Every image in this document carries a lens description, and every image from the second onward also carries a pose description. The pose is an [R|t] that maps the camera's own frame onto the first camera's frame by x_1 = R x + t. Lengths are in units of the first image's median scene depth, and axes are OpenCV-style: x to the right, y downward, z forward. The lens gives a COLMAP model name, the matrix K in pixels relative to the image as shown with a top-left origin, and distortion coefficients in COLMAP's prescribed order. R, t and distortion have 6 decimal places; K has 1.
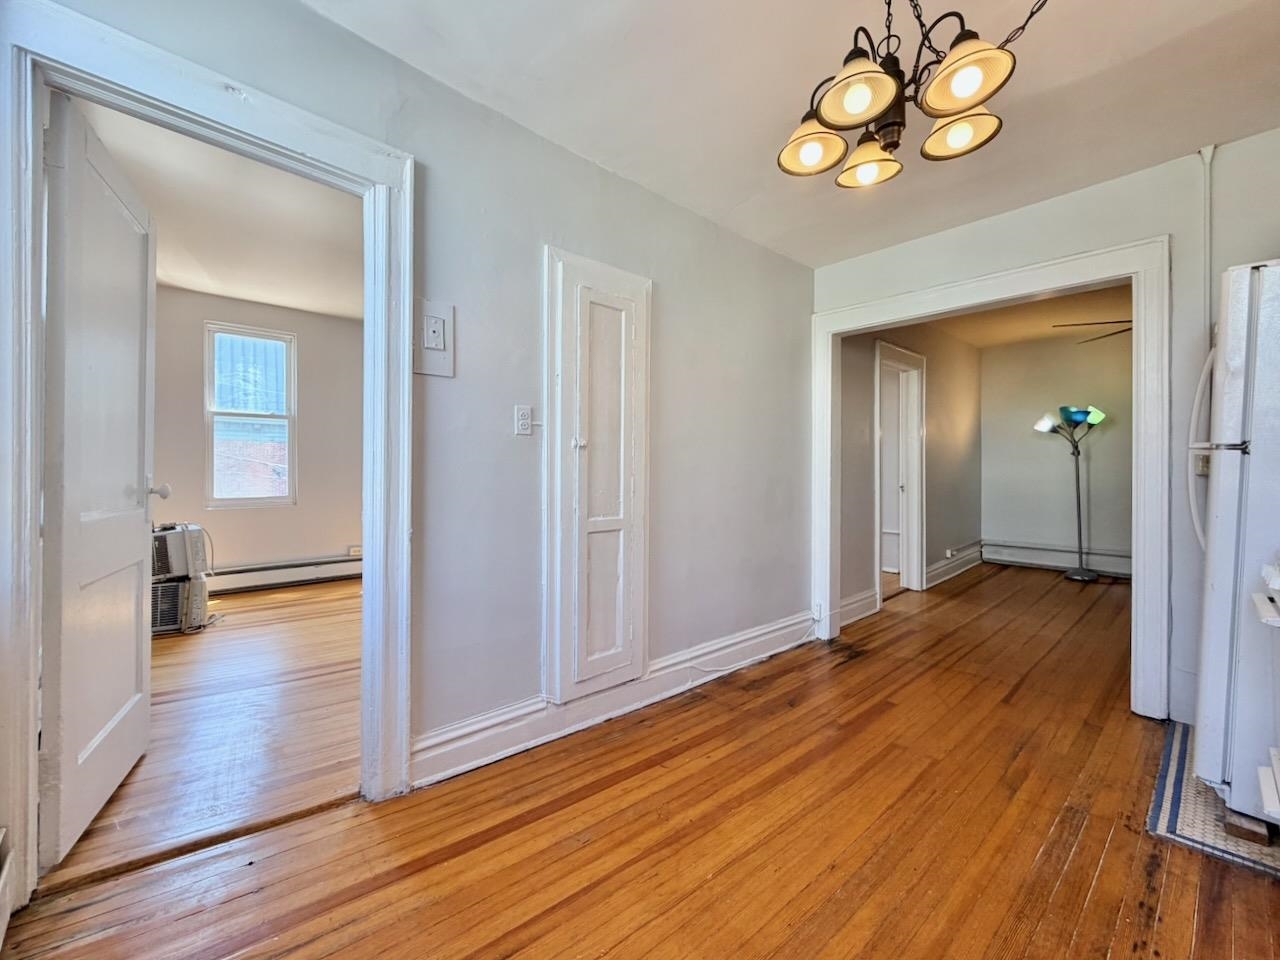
lens RADIAL K [[526.1, 0, 636.3], [0, 526.1, 470.3], [0, 0, 1]] dist [-0.000410, -0.000043]
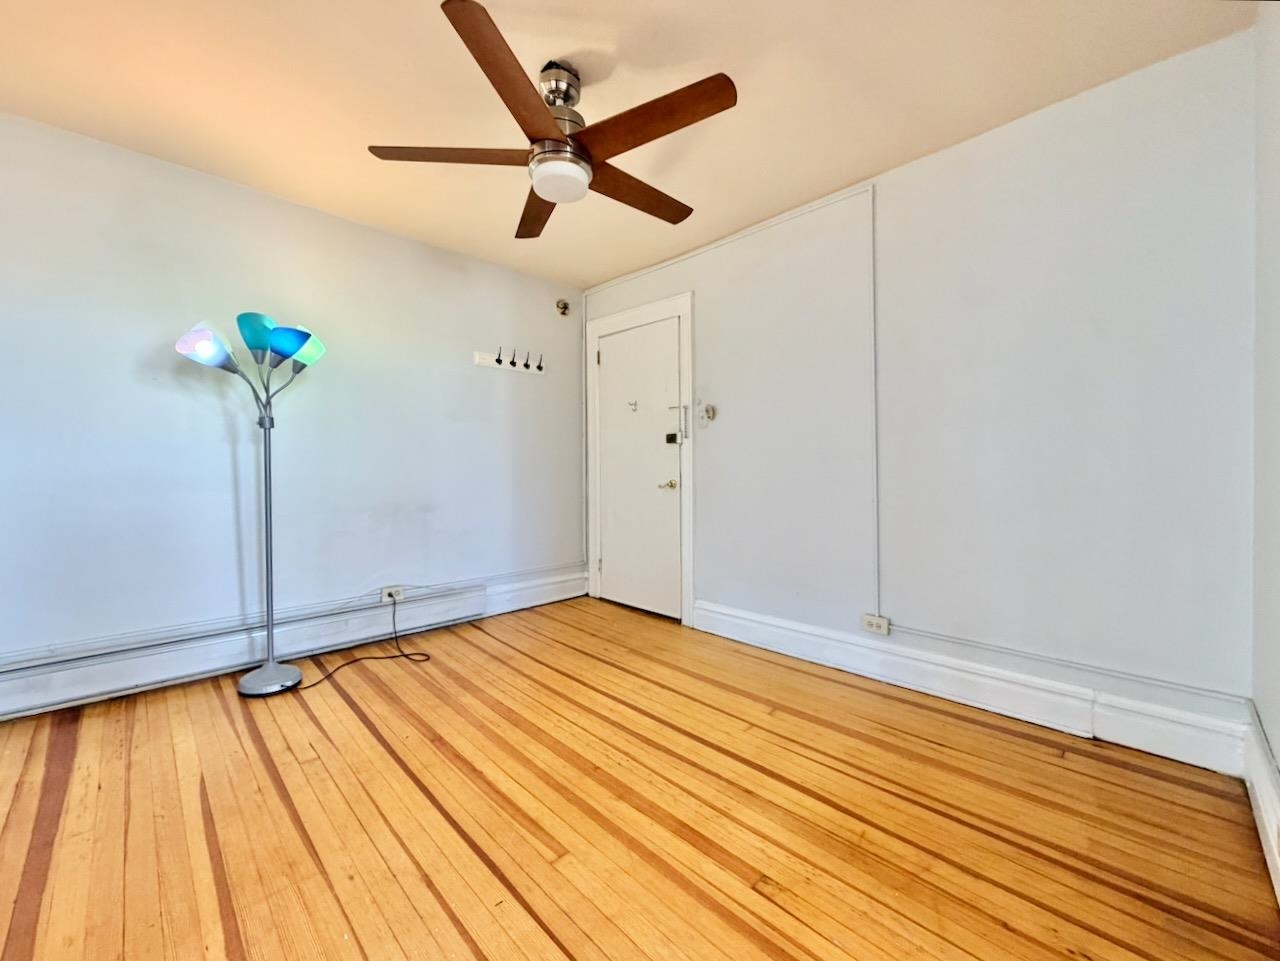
lens RADIAL K [[526.1, 0, 636.3], [0, 526.1, 470.8], [0, 0, 1]] dist [-0.000410, -0.000043]
pose [[-0.038997, -0.000925, 0.999239, 0.906194], [0.002200, 0.999997, 0.001012, 0.028892], [-0.999237, 0.002237, -0.038995, 1.761041]]
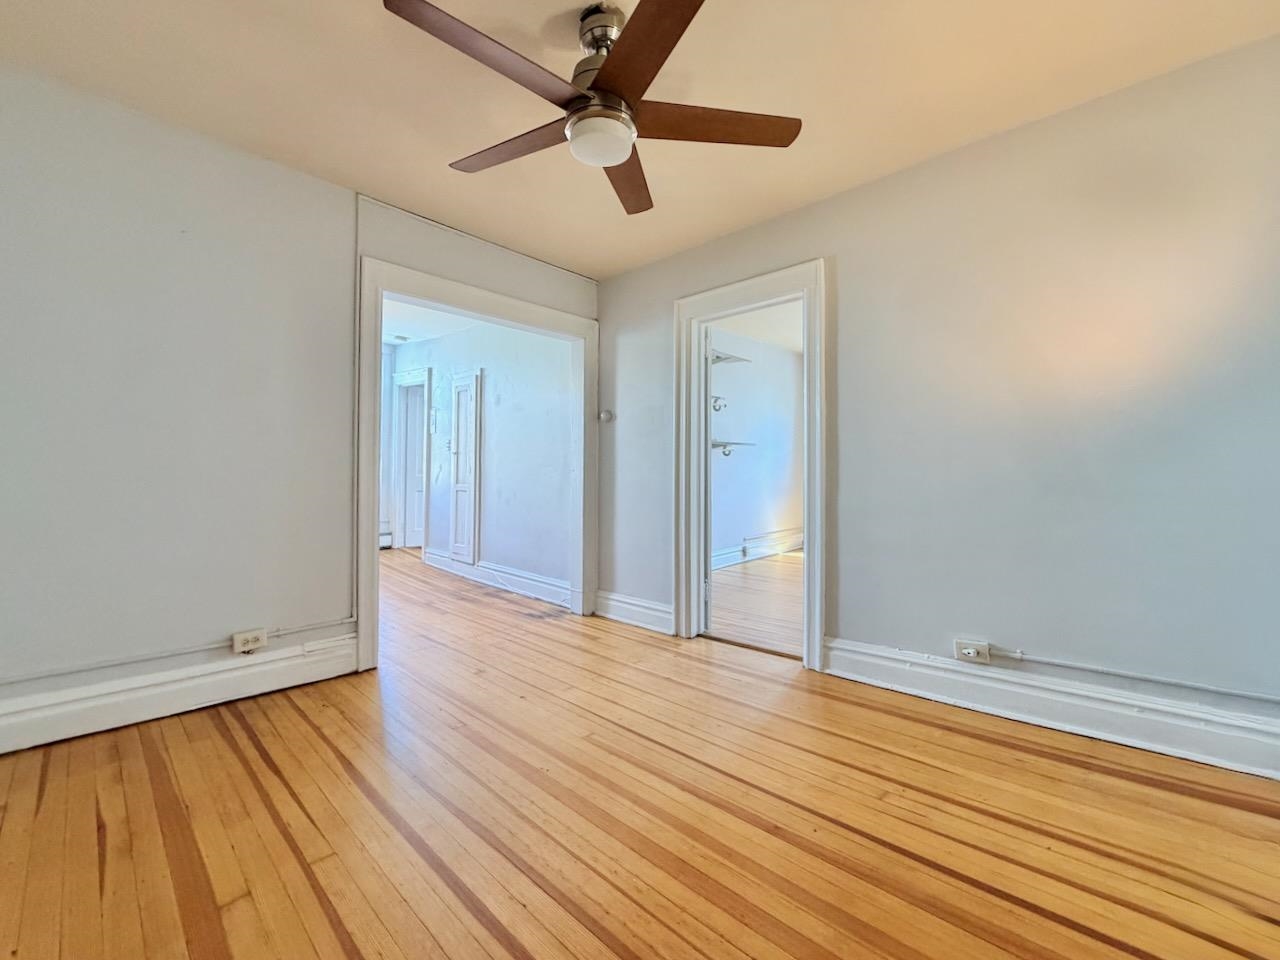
lens RADIAL K [[535.5, 0, 642.8], [0, 535.5, 458.1], [0, 0, 1]] dist [-0.004308, -0.000473]
pose [[0.080157, -0.023761, -0.996499, 2.685925], [-0.004166, 0.999699, -0.024173, 0.033627], [0.996774, 0.006089, 0.080034, 1.857495]]
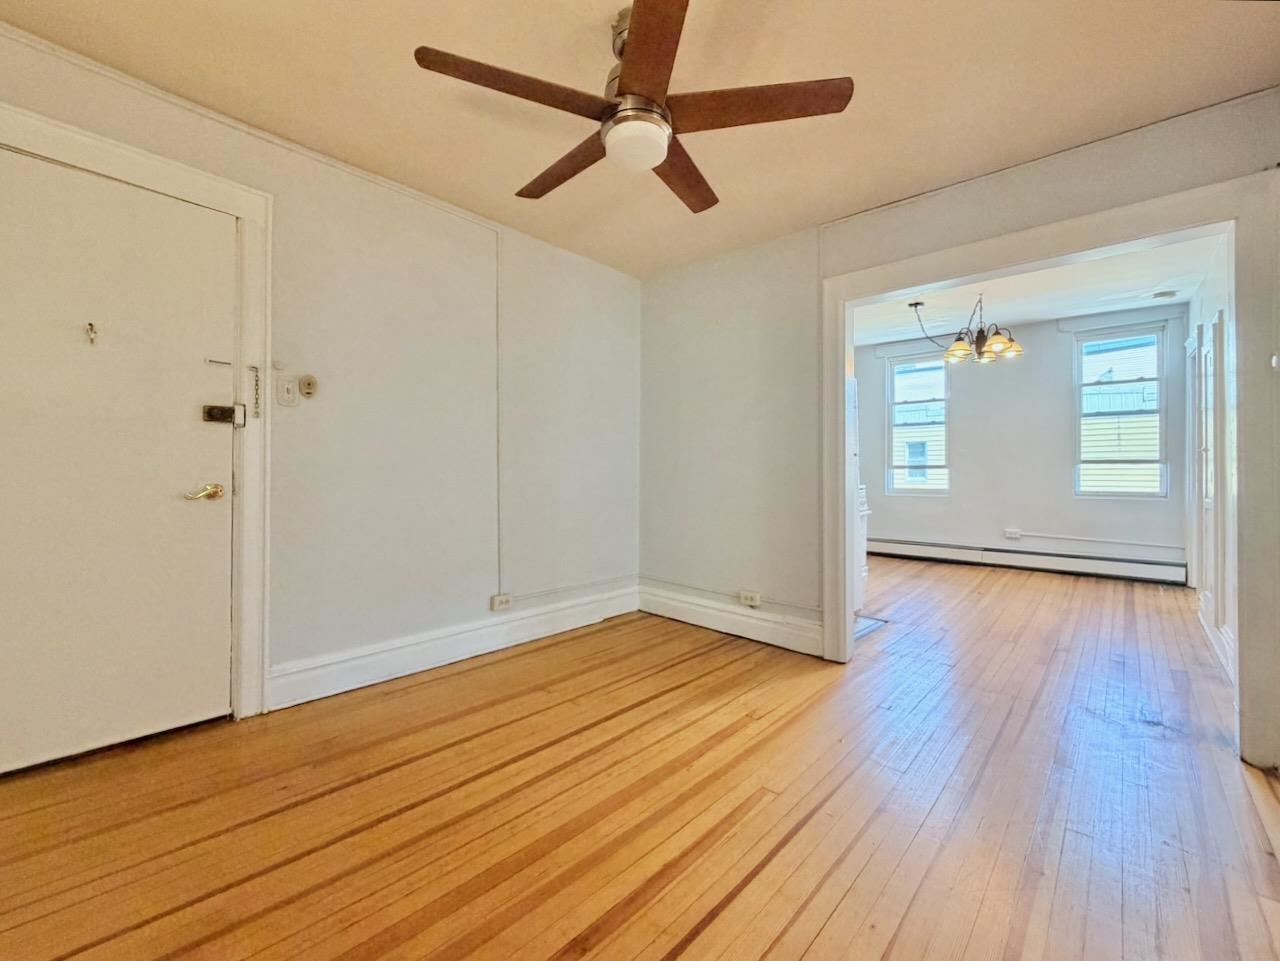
lens RADIAL K [[529.7, 0, 635.9], [0, 529.7, 465.3], [0, 0, 1]] dist [-0.000466, -0.000083]
pose [[-0.995080, -0.007360, -0.098803, 1.928656], [-0.005520, 0.999807, -0.018877, 0.039182], [0.098923, -0.018238, -0.994928, 2.685286]]
